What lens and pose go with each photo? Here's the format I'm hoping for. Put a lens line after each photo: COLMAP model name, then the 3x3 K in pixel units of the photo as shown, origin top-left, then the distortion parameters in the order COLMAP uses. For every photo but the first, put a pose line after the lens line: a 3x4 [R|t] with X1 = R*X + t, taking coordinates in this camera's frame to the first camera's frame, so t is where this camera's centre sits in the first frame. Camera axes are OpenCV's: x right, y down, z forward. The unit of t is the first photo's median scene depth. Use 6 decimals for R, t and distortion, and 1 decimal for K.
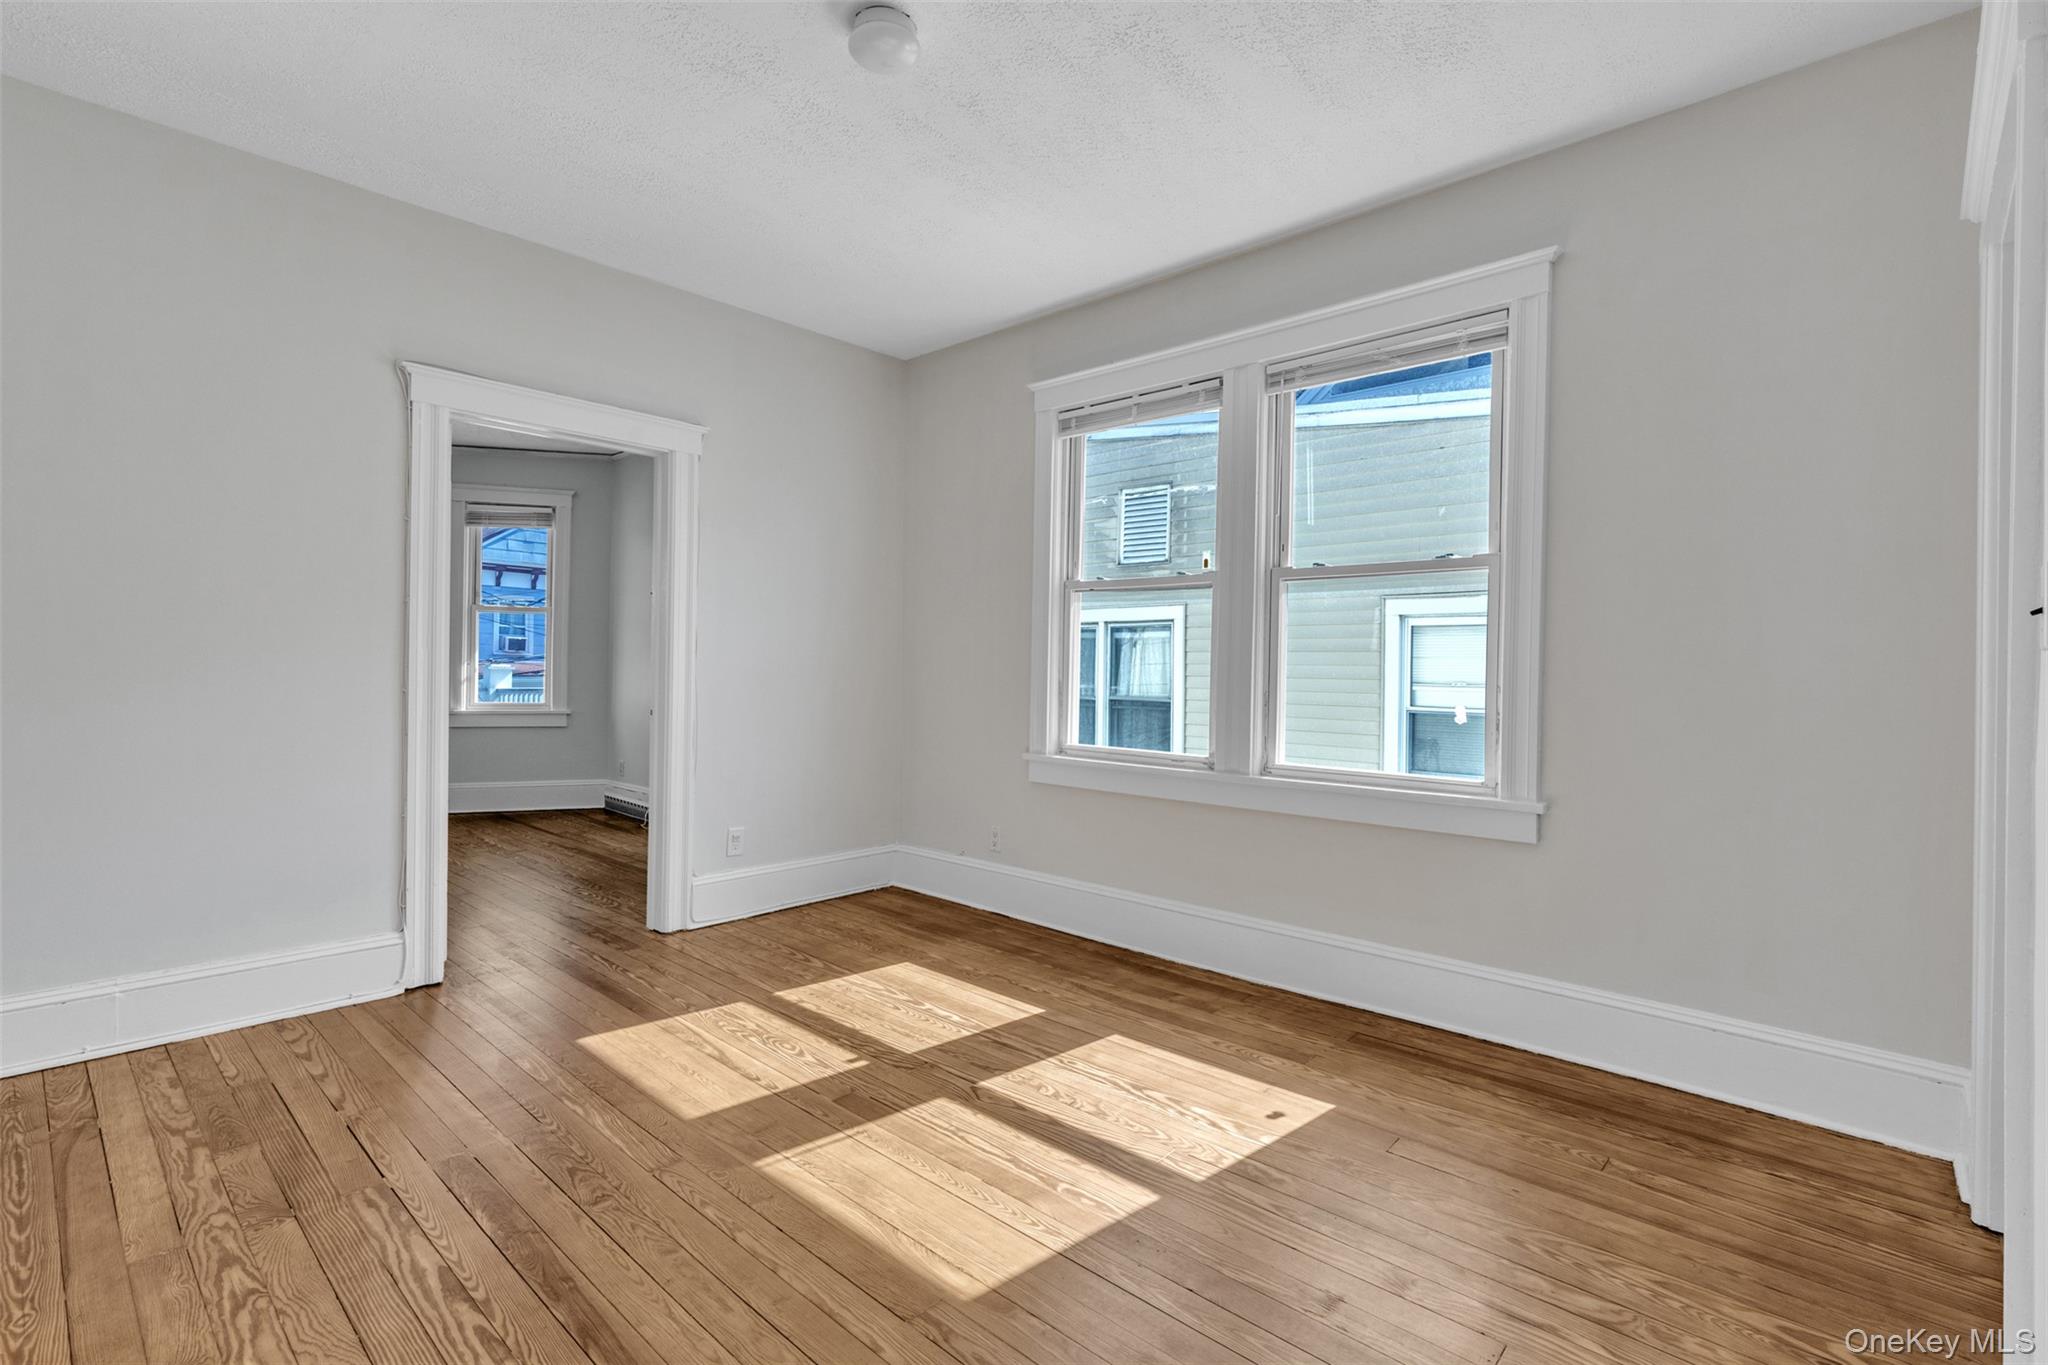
lens RADIAL K [[933.4, 0, 1029.5], [0, 933.4, 673.4], [0, 0, 1]] dist [0.008607, -0.000685]
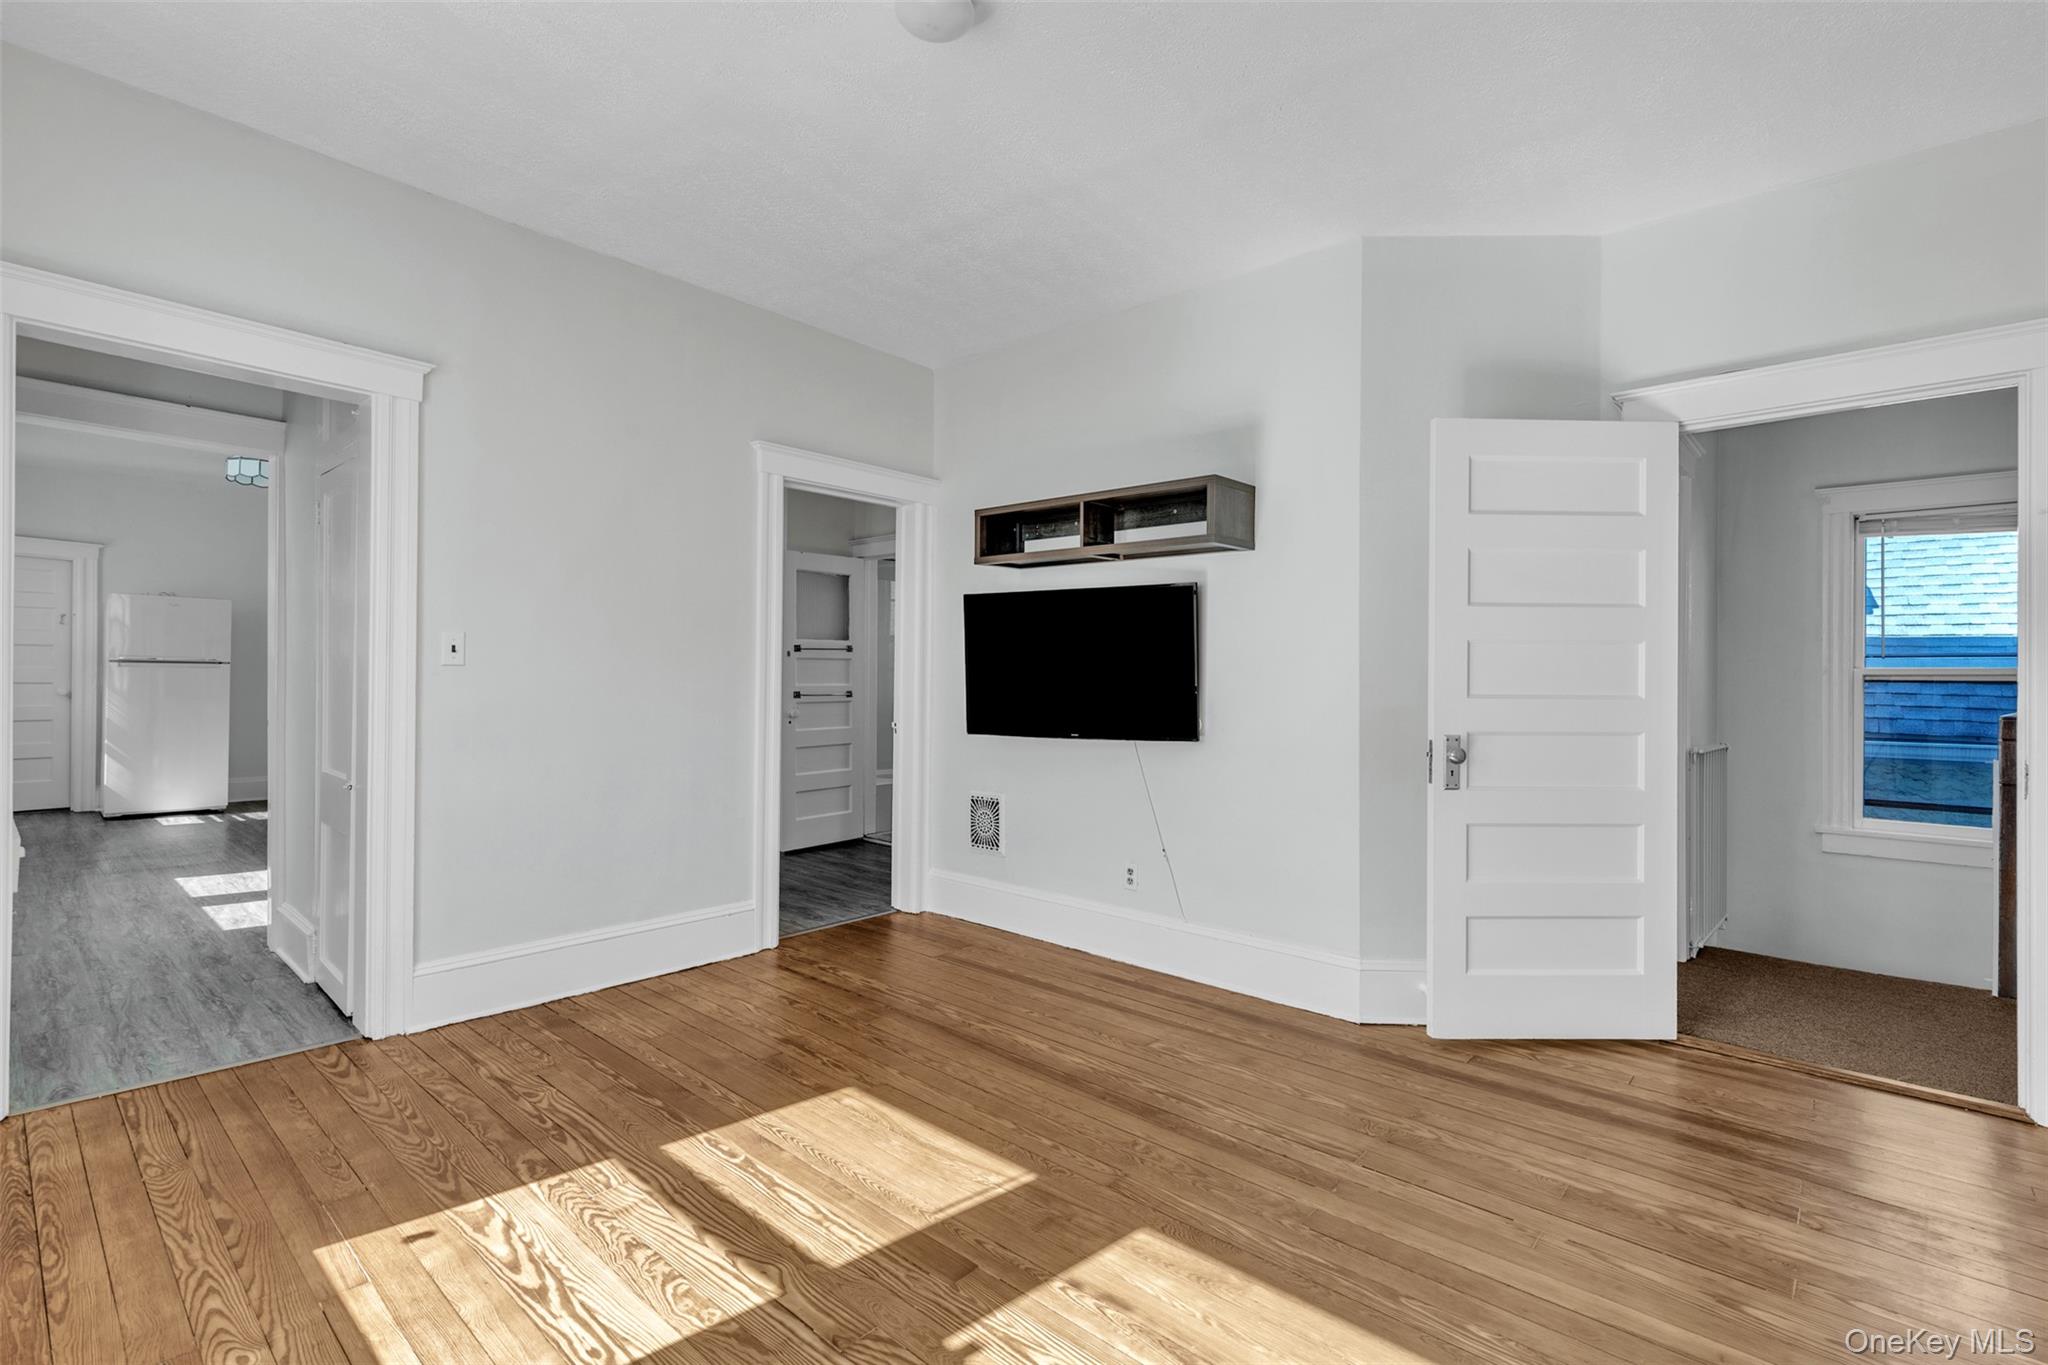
lens RADIAL K [[933.4, 0, 1029.5], [0, 933.4, 673.4], [0, 0, 1]] dist [0.008607, -0.000685]
pose [[-0.999651, -0.024129, -0.010800, -0.212771], [-0.024109, 0.999707, -0.001956, -0.016946], [0.010844, -0.001695, -0.999940, 1.602946]]
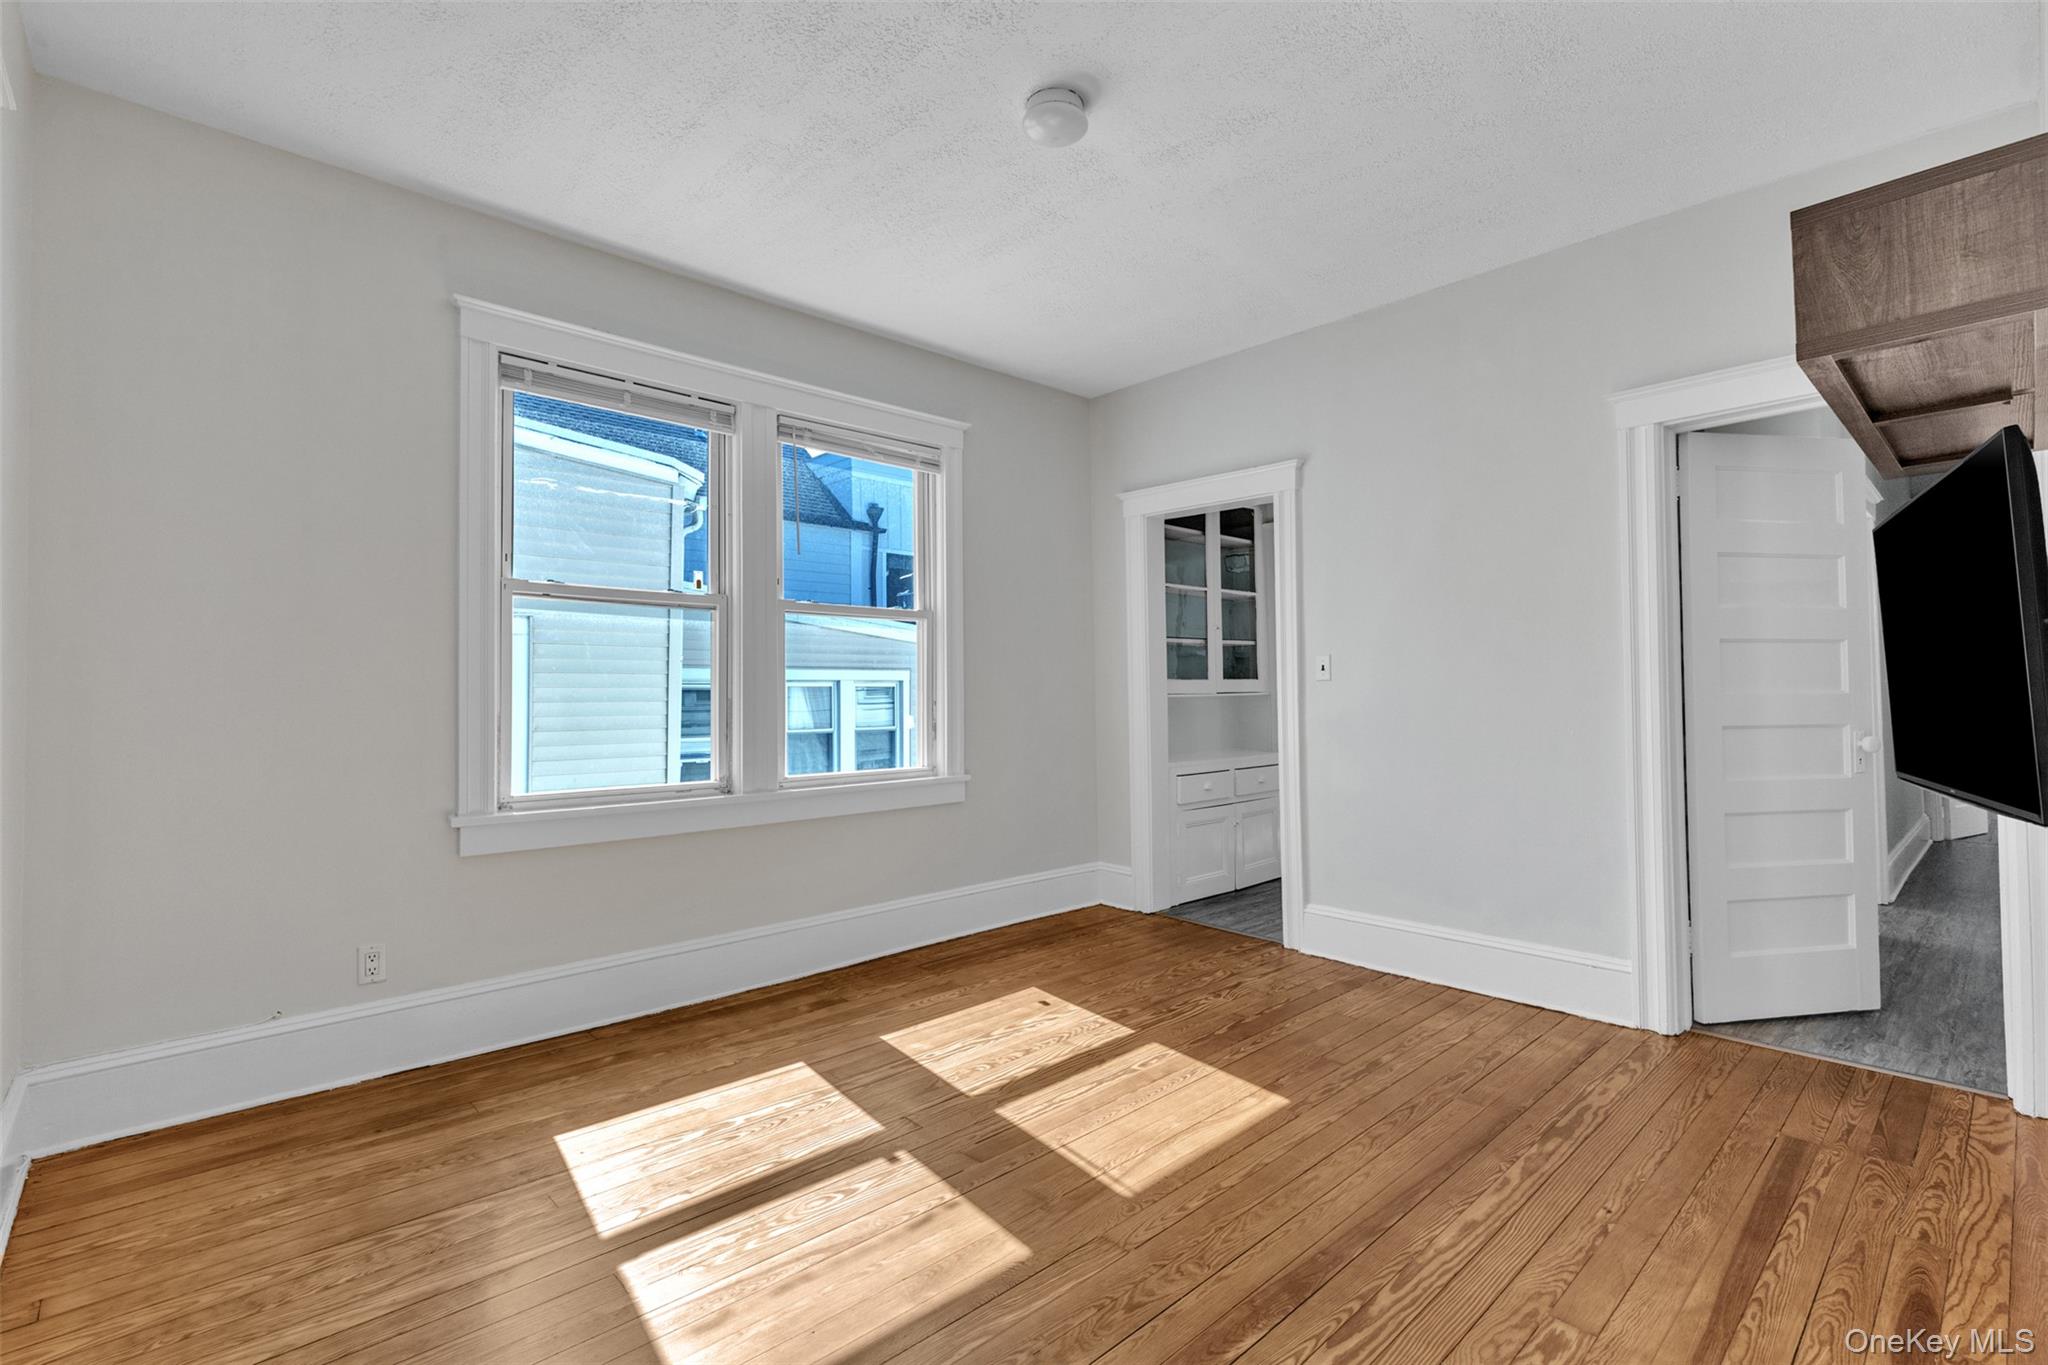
lens RADIAL K [[933.4, 0, 1029.5], [0, 933.4, 673.4], [0, 0, 1]] dist [0.008607, -0.000685]
pose [[0.075784, 0.006560, 0.997103, -1.039503], [0.011939, 0.999901, -0.007486, -0.018710], [-0.997053, 0.012471, 0.075698, 0.802179]]
